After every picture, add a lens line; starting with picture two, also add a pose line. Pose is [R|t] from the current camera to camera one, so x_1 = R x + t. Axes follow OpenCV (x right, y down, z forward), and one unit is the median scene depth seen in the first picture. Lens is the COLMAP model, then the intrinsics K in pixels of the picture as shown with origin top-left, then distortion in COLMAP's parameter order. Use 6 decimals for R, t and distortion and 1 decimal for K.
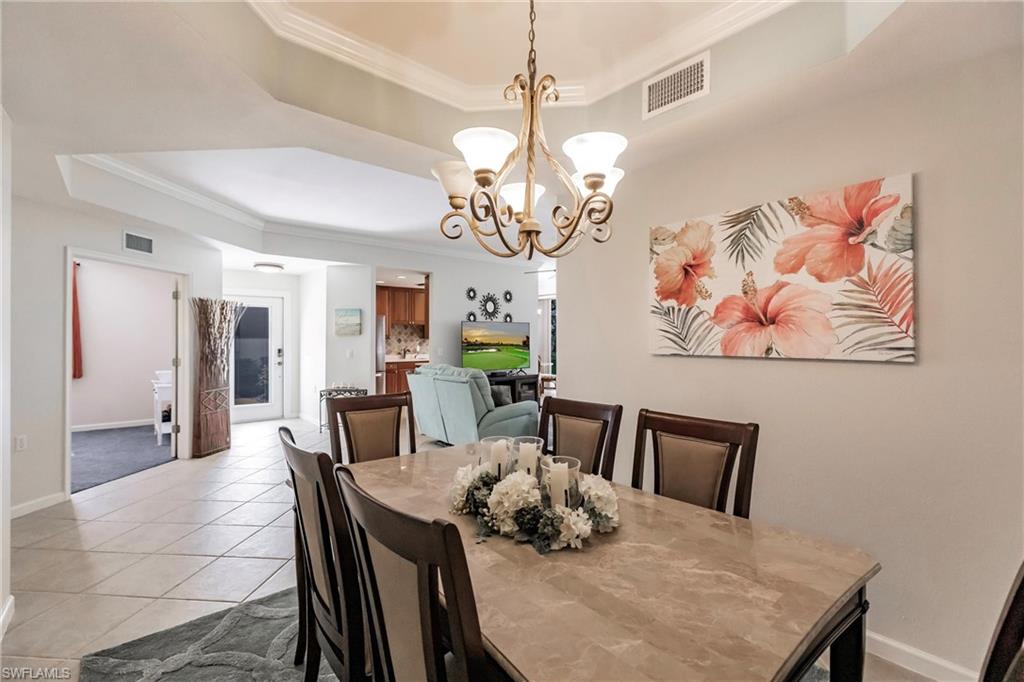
lens RADIAL K [[460.5, 0, 506.4], [0, 460.5, 335.8], [0, 0, 1]] dist [-0.001903, -0.001253]
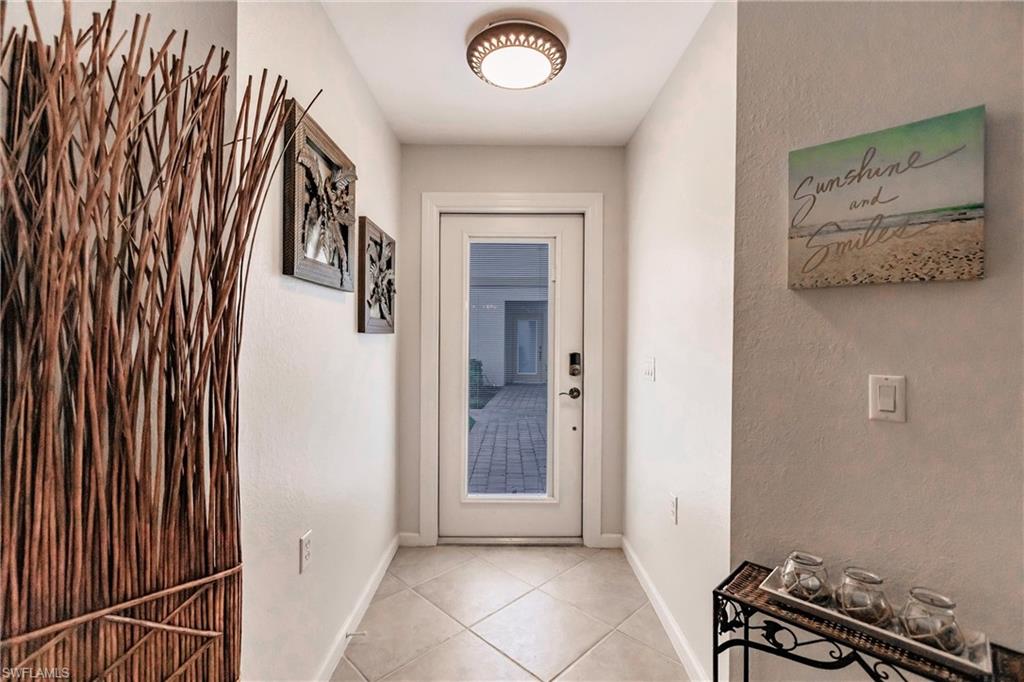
lens RADIAL K [[460.5, 0, 506.4], [0, 460.5, 335.8], [0, 0, 1]] dist [-0.001903, -0.001253]
pose [[0.762588, 0.004739, -0.646868, -0.297558], [-0.006335, 0.999980, -0.000142, 0.014905], [0.646854, 0.004206, 0.762602, 0.688104]]
